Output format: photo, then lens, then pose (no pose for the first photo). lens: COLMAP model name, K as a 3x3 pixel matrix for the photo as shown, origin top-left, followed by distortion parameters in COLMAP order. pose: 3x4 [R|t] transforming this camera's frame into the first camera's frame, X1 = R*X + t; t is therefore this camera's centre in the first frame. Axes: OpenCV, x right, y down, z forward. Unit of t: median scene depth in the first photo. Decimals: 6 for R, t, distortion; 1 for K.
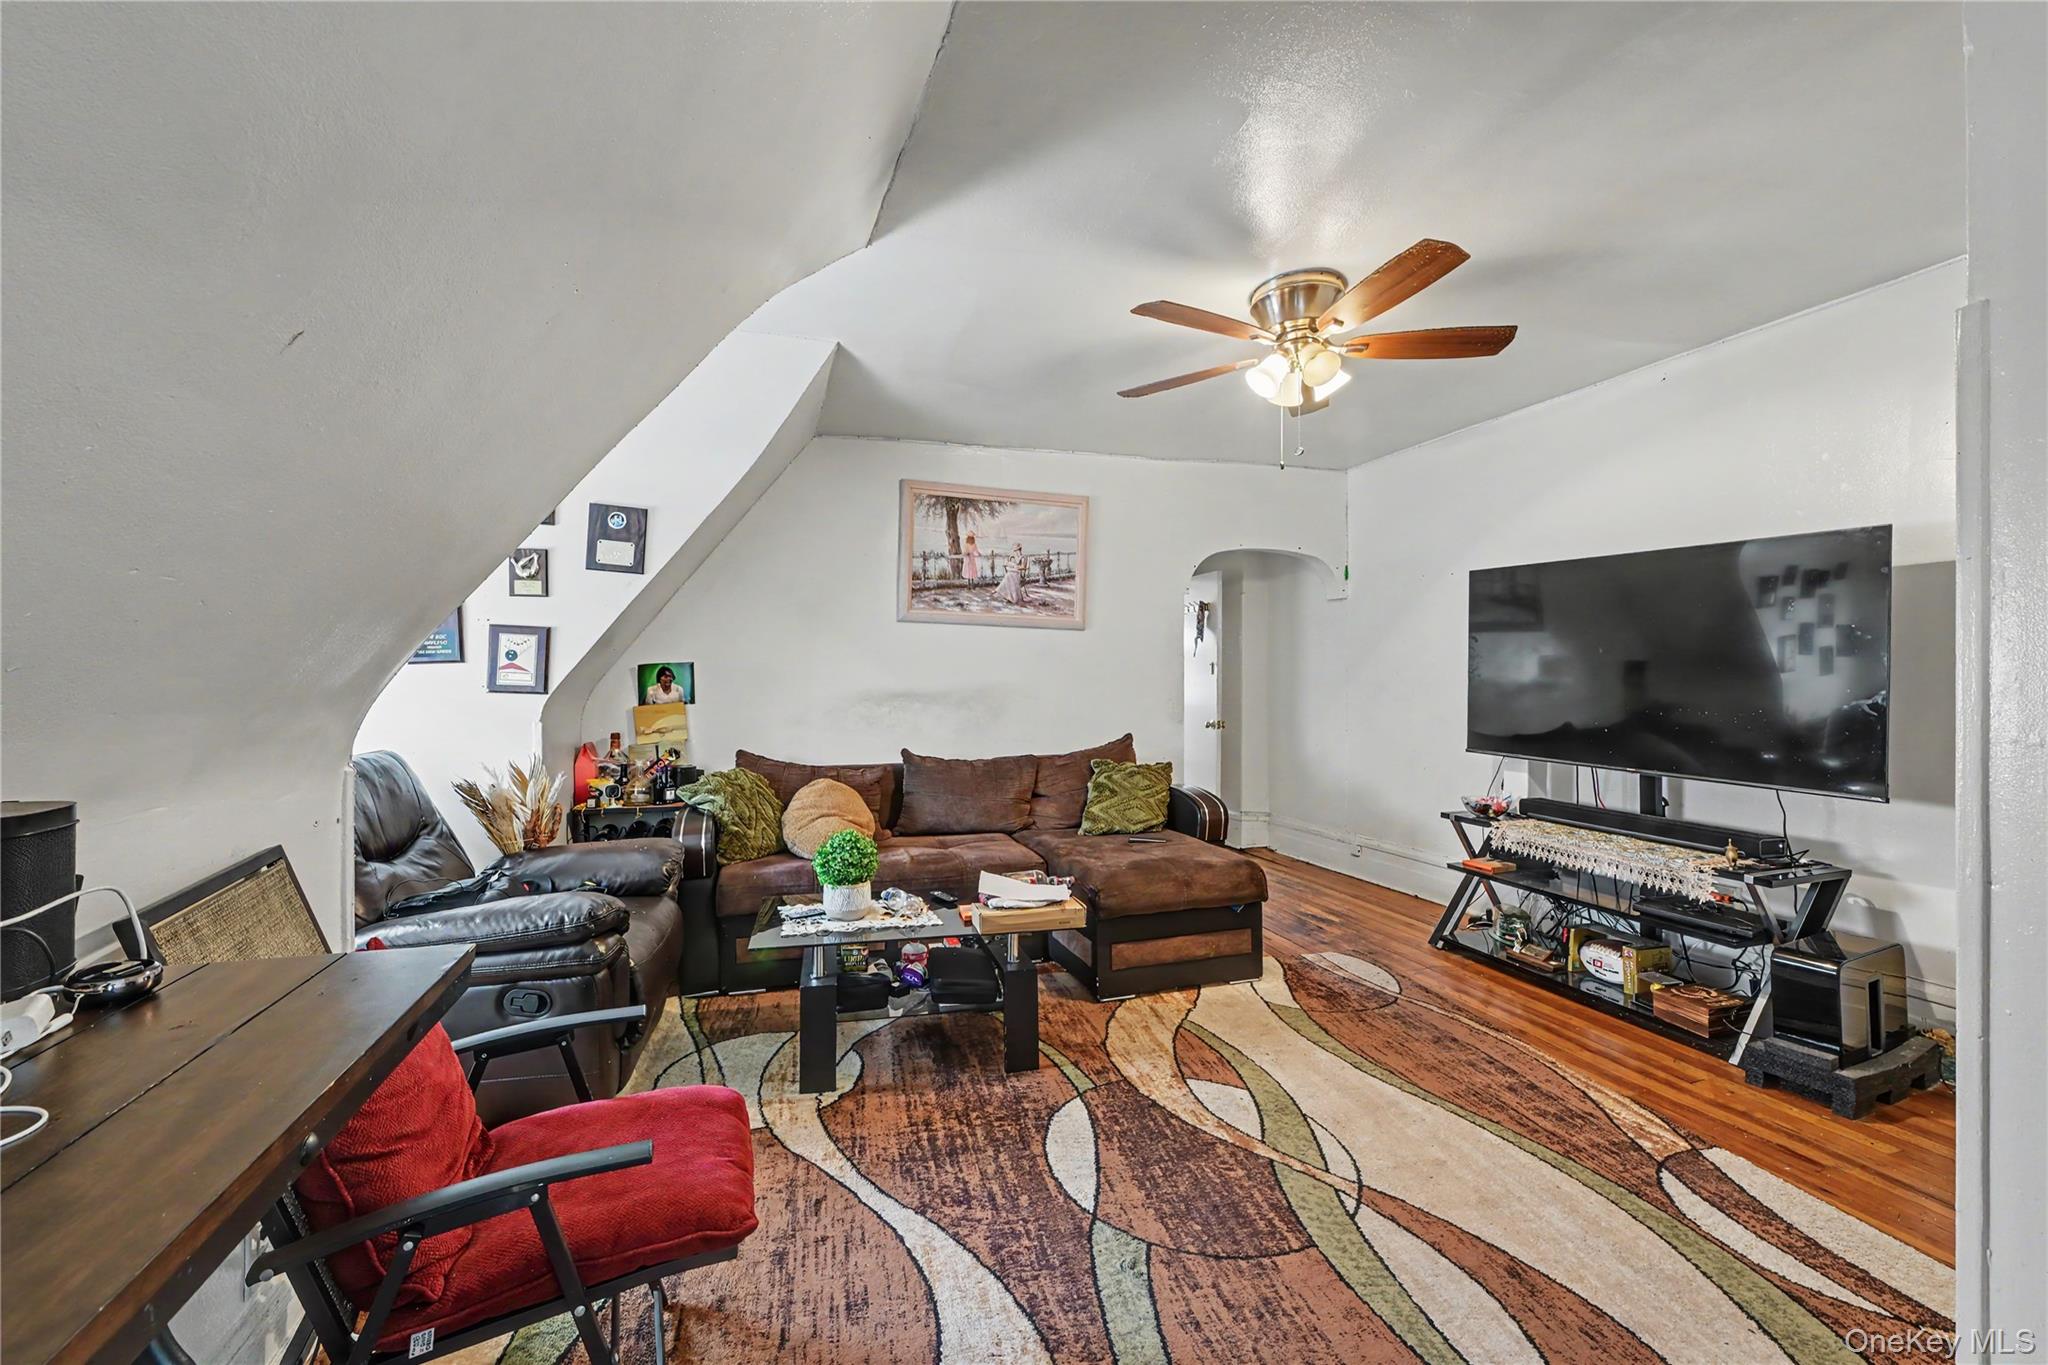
lens RADIAL K [[848.9, 0, 1023.9], [0, 848.9, 679.5], [0, 0, 1]] dist [0.002850, 0.000149]
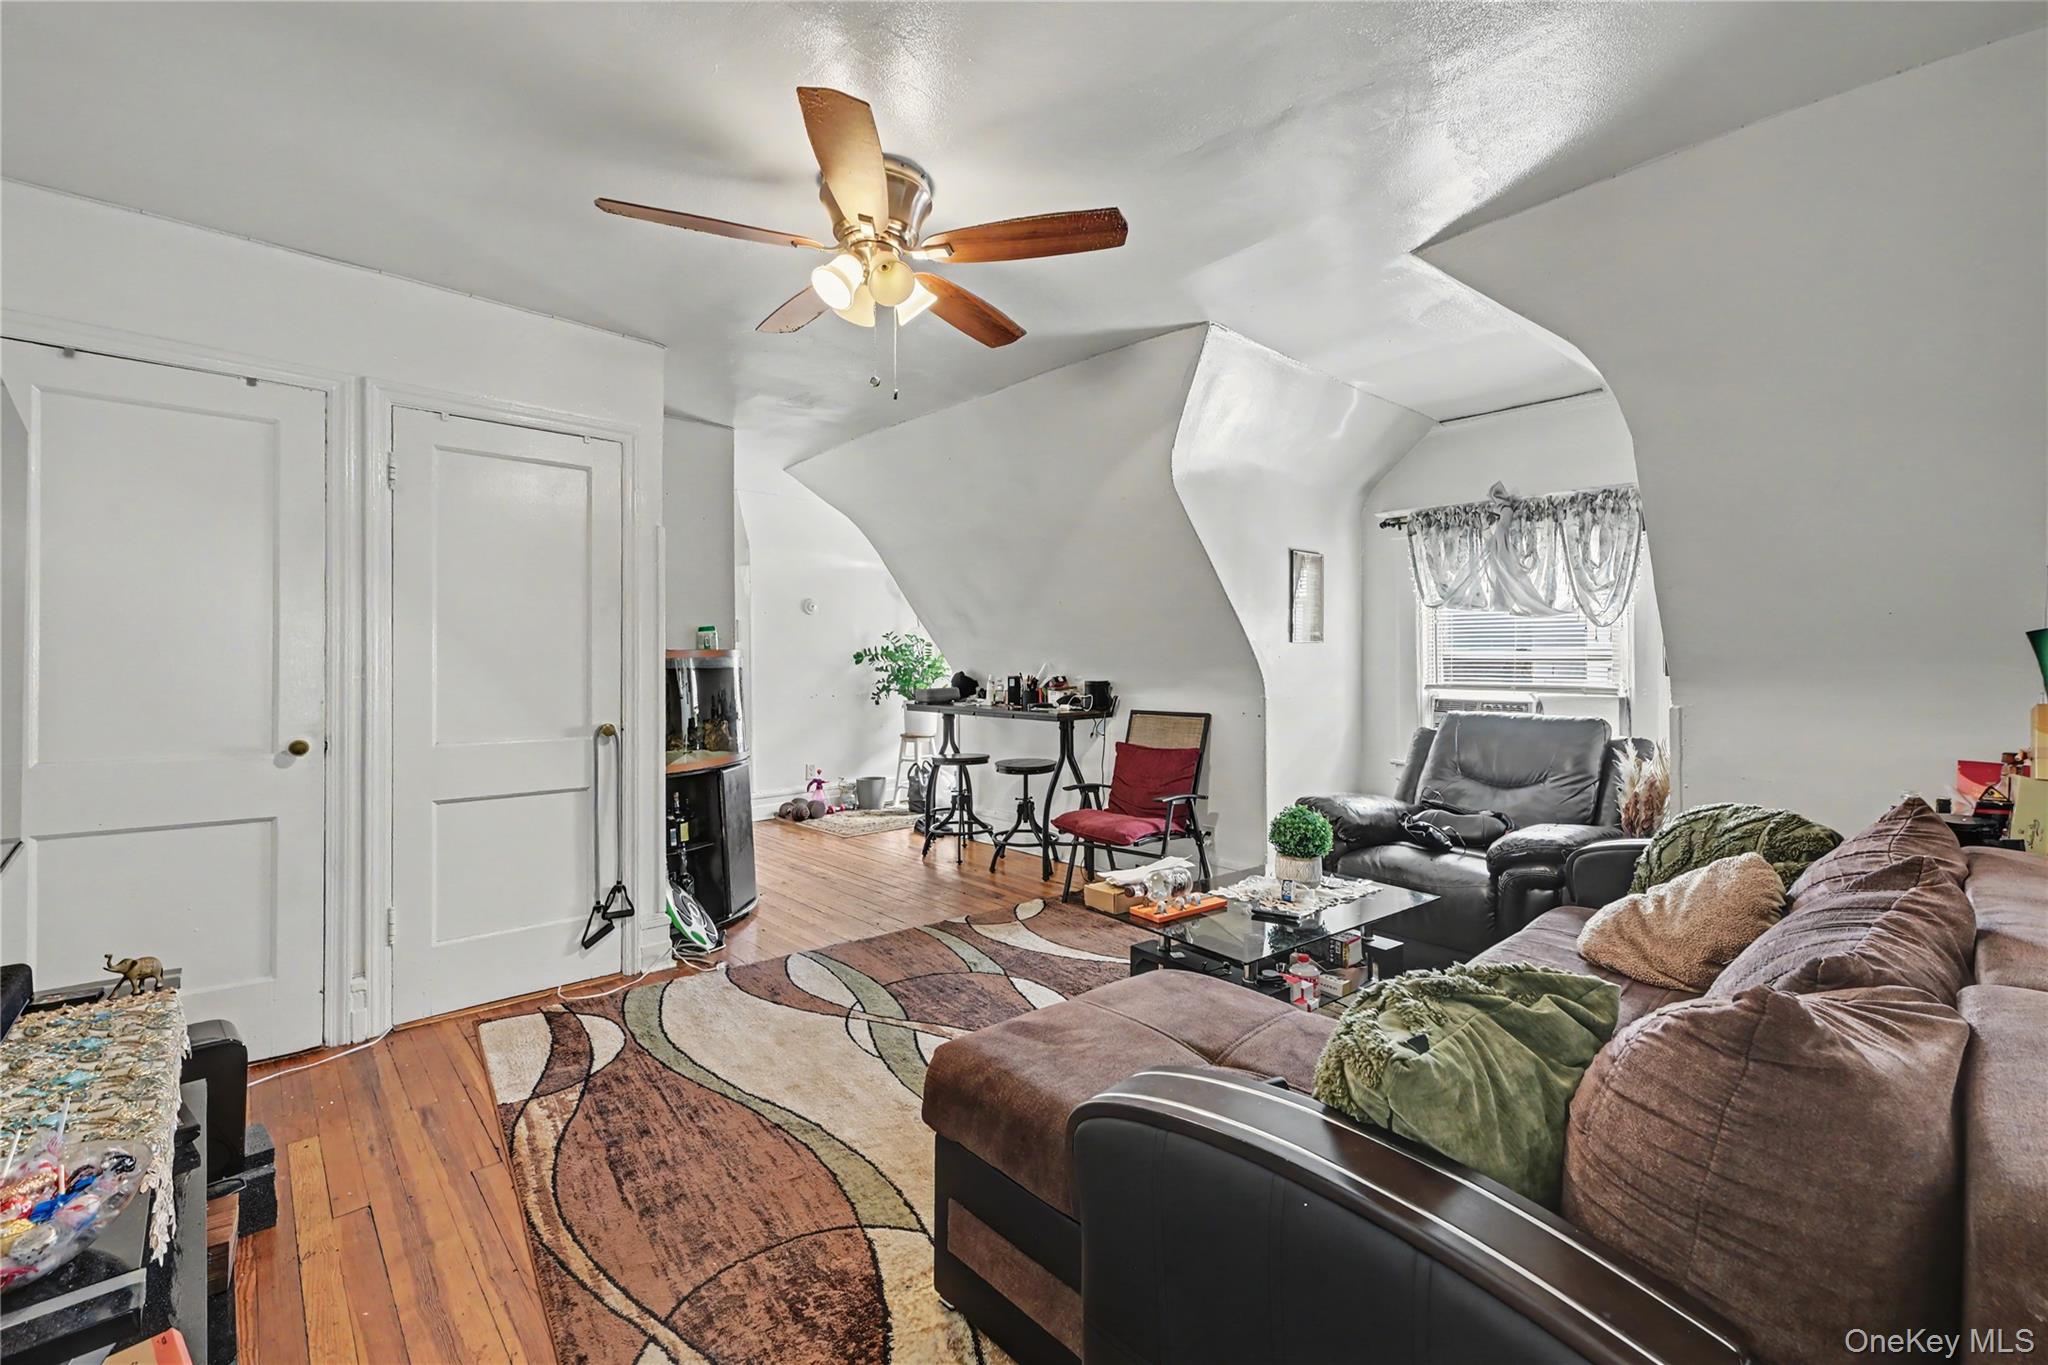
lens RADIAL K [[848.9, 0, 1021.9], [0, 848.9, 671.5], [0, 0, 1]] dist [0.002850, 0.000149]
pose [[-0.910190, 0.002576, -0.414183, 0.720913], [0.001306, 0.999994, 0.003351, 0.007264], [0.414188, 0.002510, -0.910188, 2.425684]]
